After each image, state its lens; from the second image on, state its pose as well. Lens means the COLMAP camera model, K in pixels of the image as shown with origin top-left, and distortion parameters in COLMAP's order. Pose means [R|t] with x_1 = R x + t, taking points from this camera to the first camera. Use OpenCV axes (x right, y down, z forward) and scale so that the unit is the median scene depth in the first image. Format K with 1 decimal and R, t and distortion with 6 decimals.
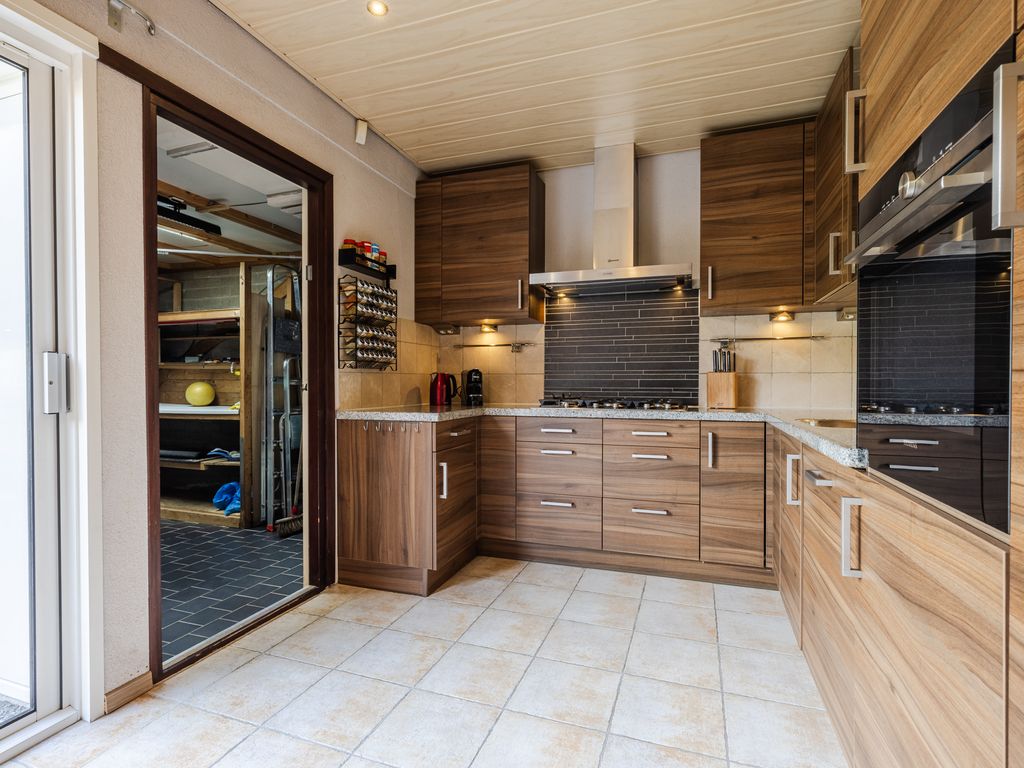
lens RADIAL K [[509.7, 0, 514.6], [0, 509.7, 387.4], [0, 0, 1]] dist [-0.002262, 0.001074]
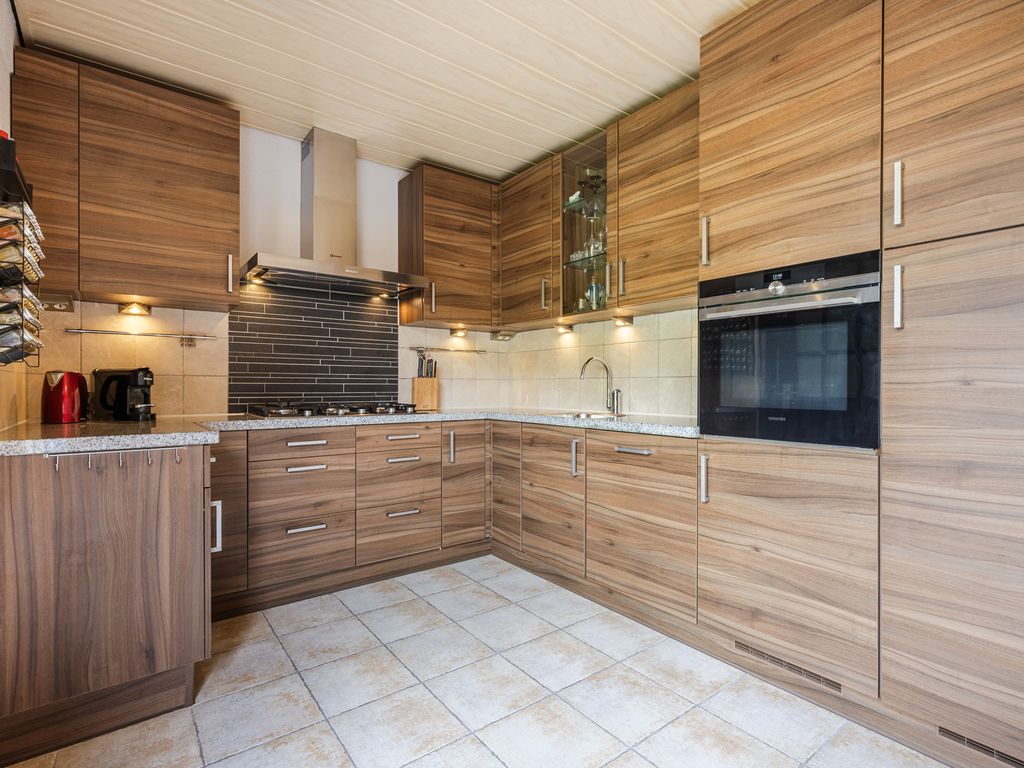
lens RADIAL K [[509.7, 0, 514.6], [0, 509.7, 387.4], [0, 0, 1]] dist [-0.002262, 0.001074]
pose [[0.550338, -0.001569, 0.834941, -0.442669], [0.007655, 0.999966, -0.003167, -0.003692], [-0.834907, 0.008134, 0.550331, 0.236481]]
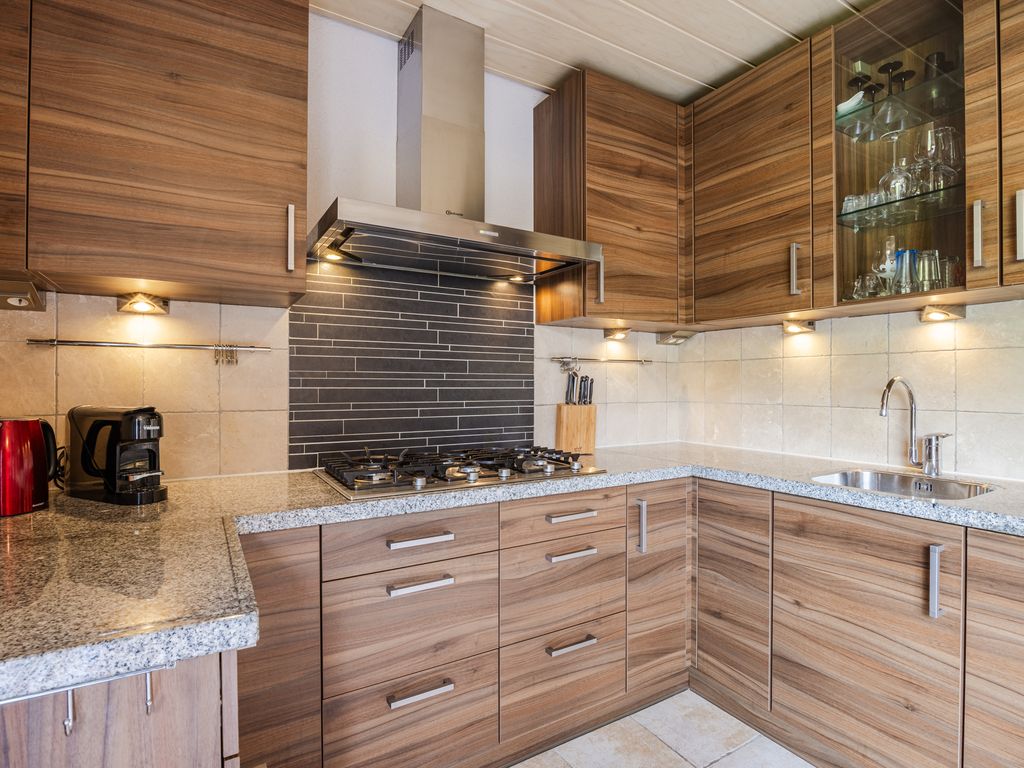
lens RADIAL K [[526.3, 0, 517.2], [0, 526.3, 384.9], [0, 0, 1]] dist [-0.020393, 0.001059]
pose [[0.638108, 0.000524, 0.769946, -0.236580], [0.007868, 0.999943, -0.007201, -0.056146], [-0.769906, 0.010653, 0.638068, 0.623631]]
